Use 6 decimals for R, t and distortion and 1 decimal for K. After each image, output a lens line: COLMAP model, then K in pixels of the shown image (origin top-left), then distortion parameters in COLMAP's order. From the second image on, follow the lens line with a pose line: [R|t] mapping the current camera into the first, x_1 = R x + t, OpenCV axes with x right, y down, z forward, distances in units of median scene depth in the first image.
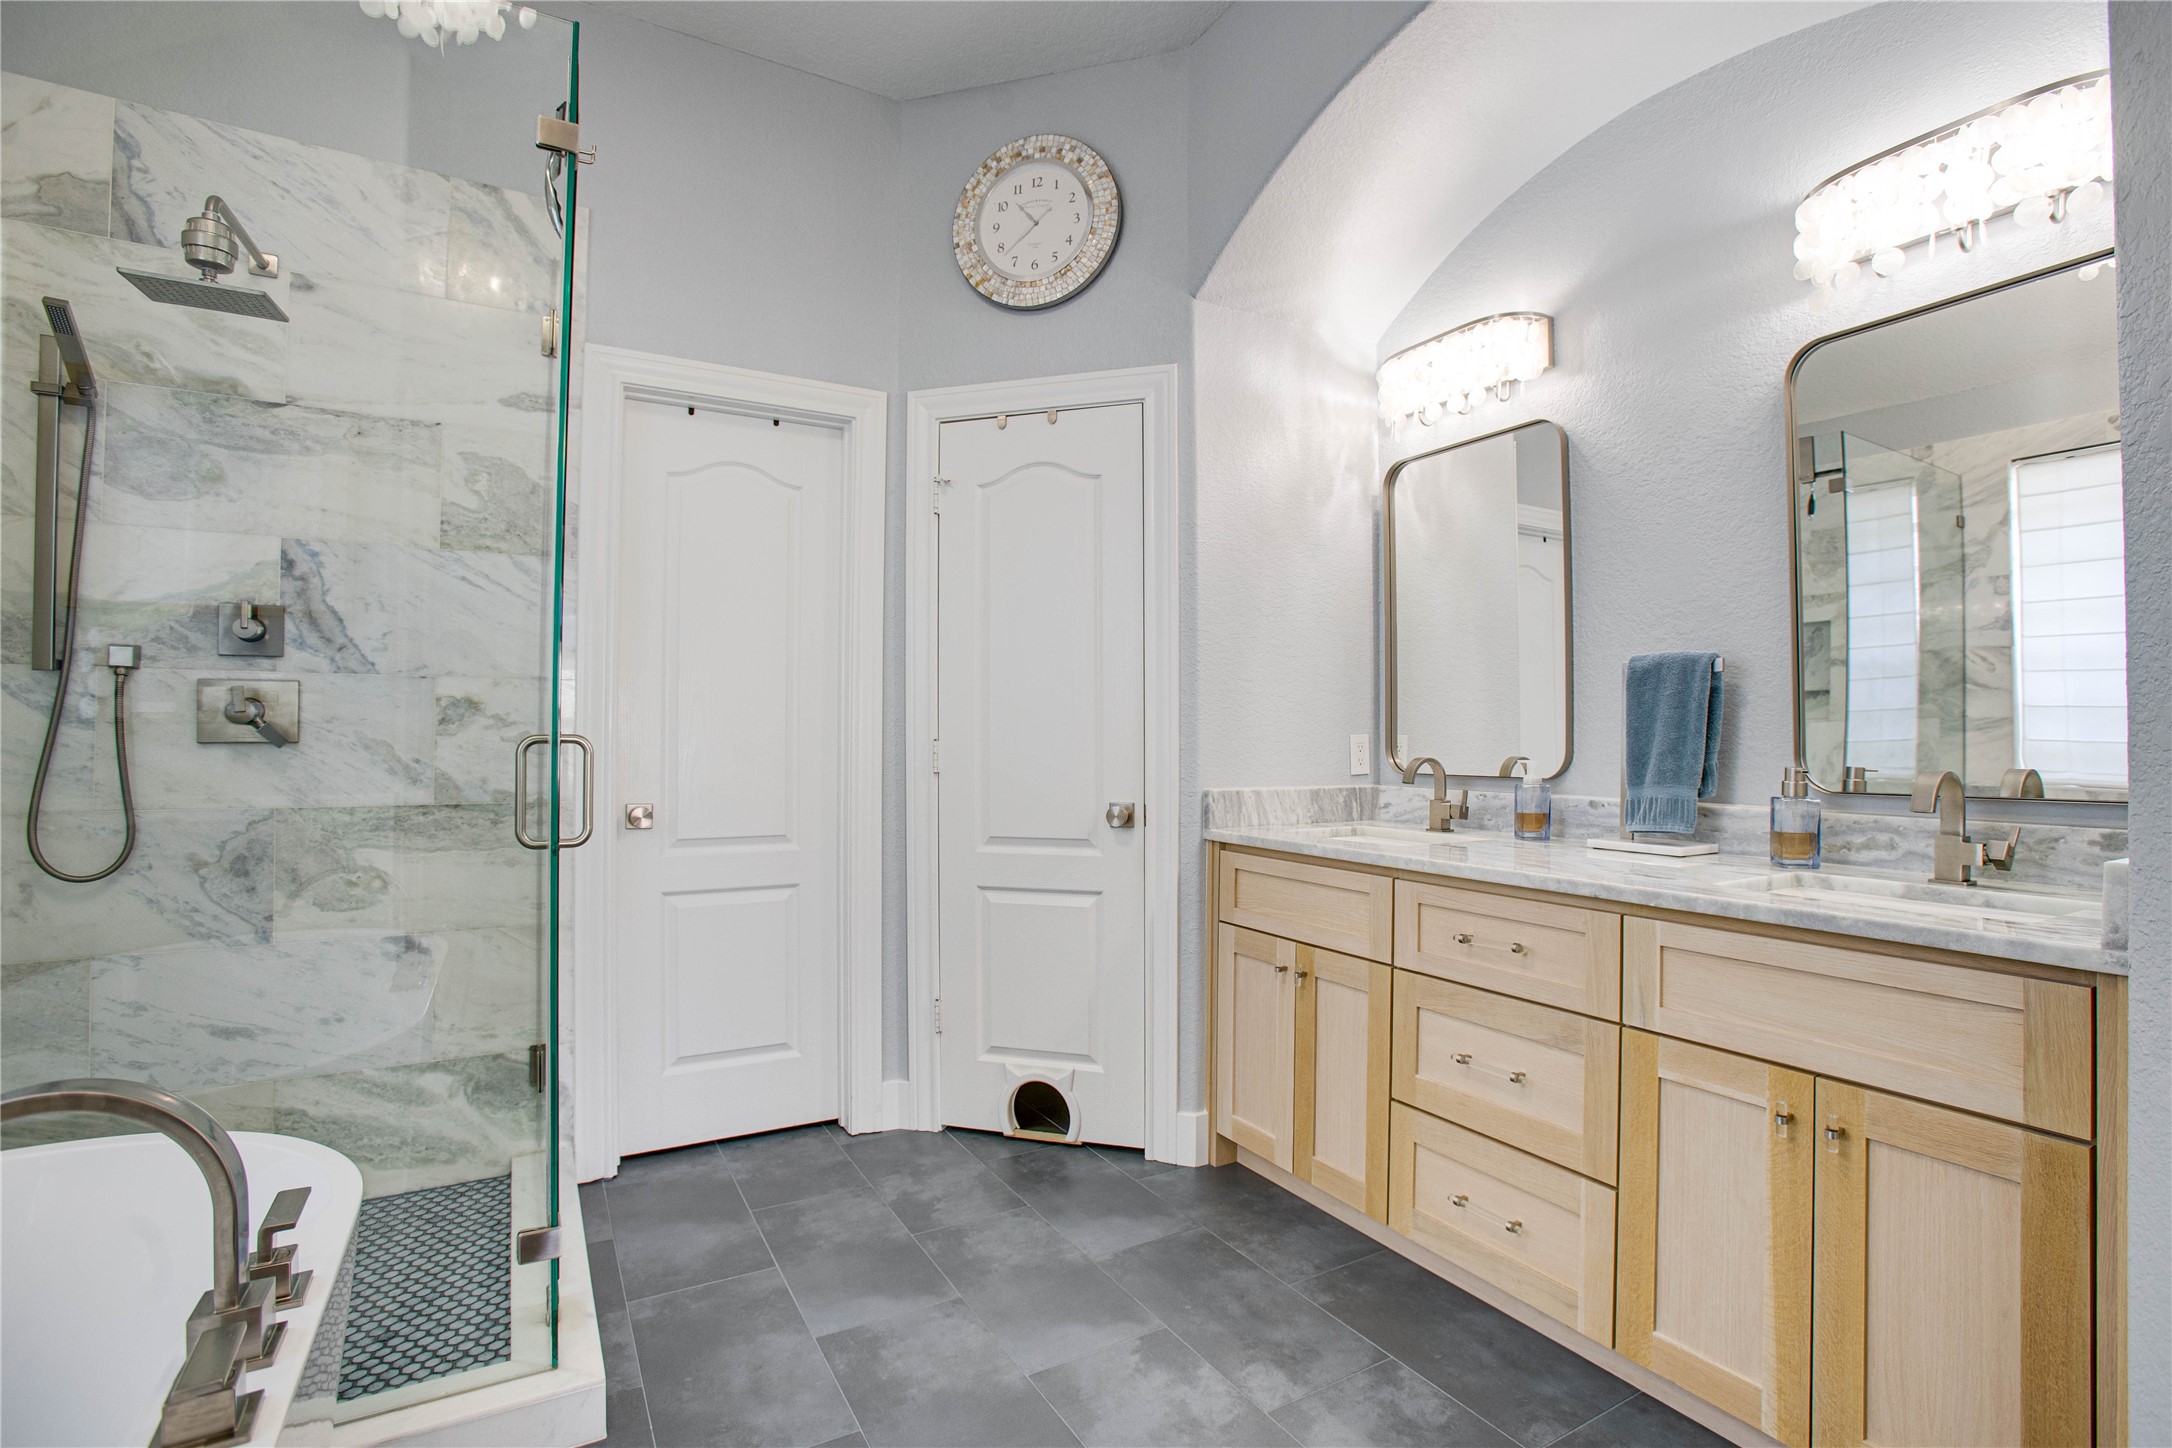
lens RADIAL K [[1007.1, 0, 1113.2], [0, 1007.1, 720.0], [0, 0, 1]] dist [-0.079583, 0.034217]
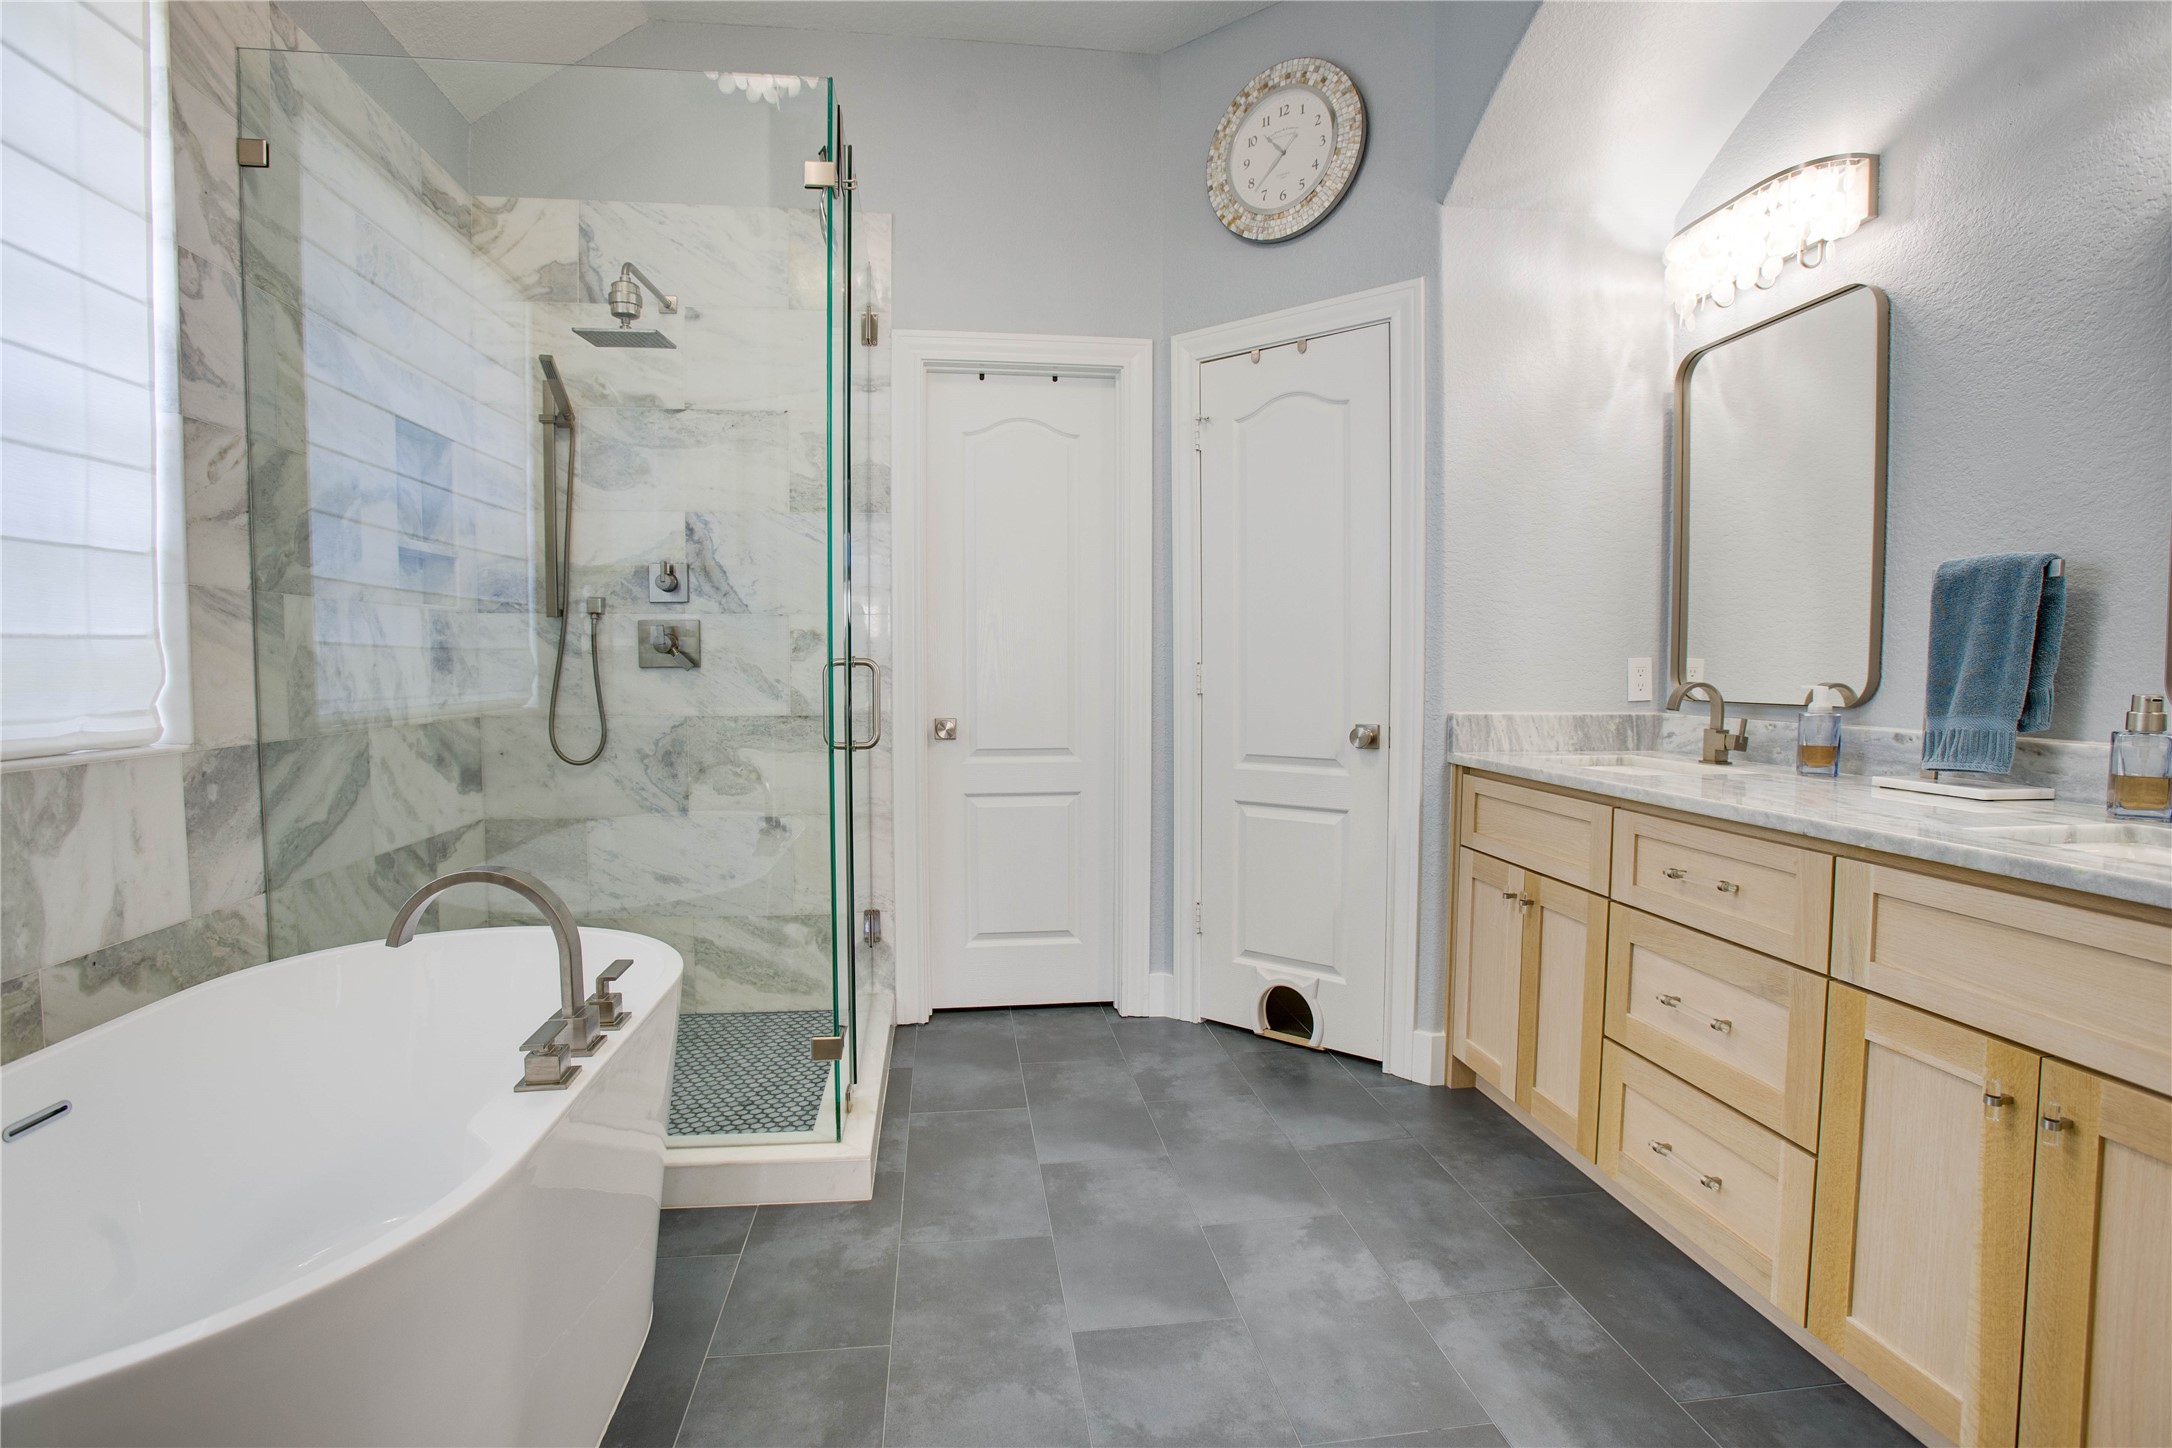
lens RADIAL K [[1007.1, 0, 1087.7], [0, 1007.1, 715.5], [0, 0, 1]] dist [-0.072231, 0.031311]
pose [[0.920613, 0.017259, -0.390095, 0.176749], [0.008615, 0.997882, 0.064481, 0.006215], [0.390382, -0.062723, 0.918514, -0.048978]]
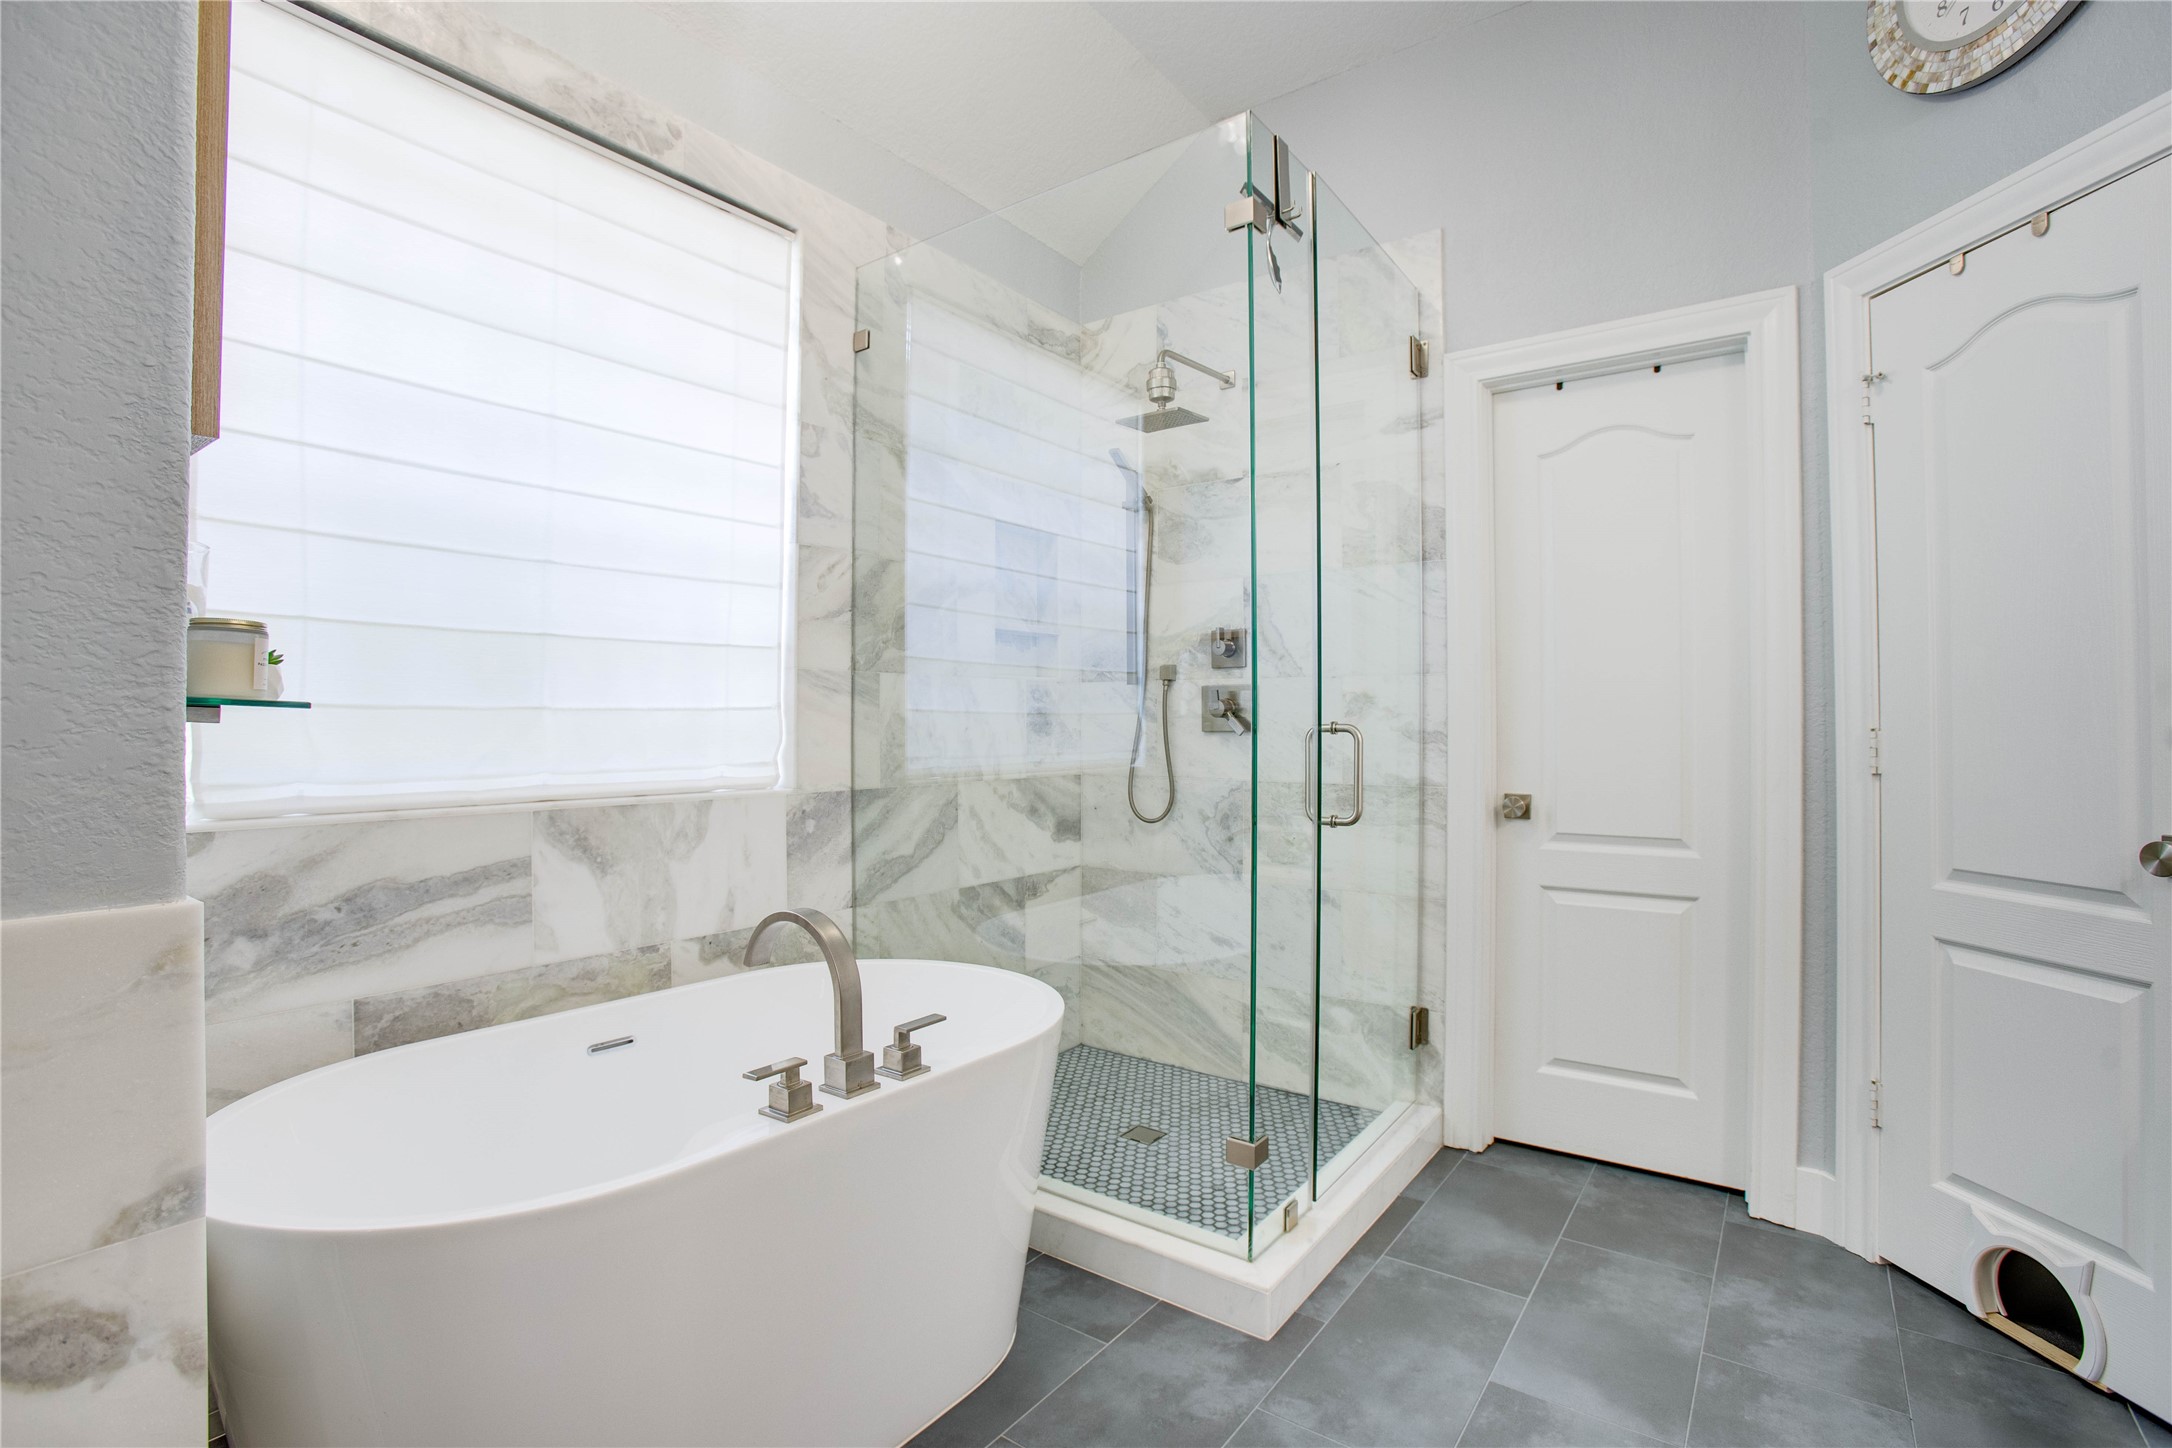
lens RADIAL K [[1007.1, 0, 1113.2], [0, 1007.1, 720.0], [0, 0, 1]] dist [-0.079583, 0.034217]
pose [[0.408618, -0.007662, -0.912673, 0.322751], [0.014985, 0.999886, -0.001685, 0.007054], [0.912582, -0.012988, 0.408686, 0.258852]]
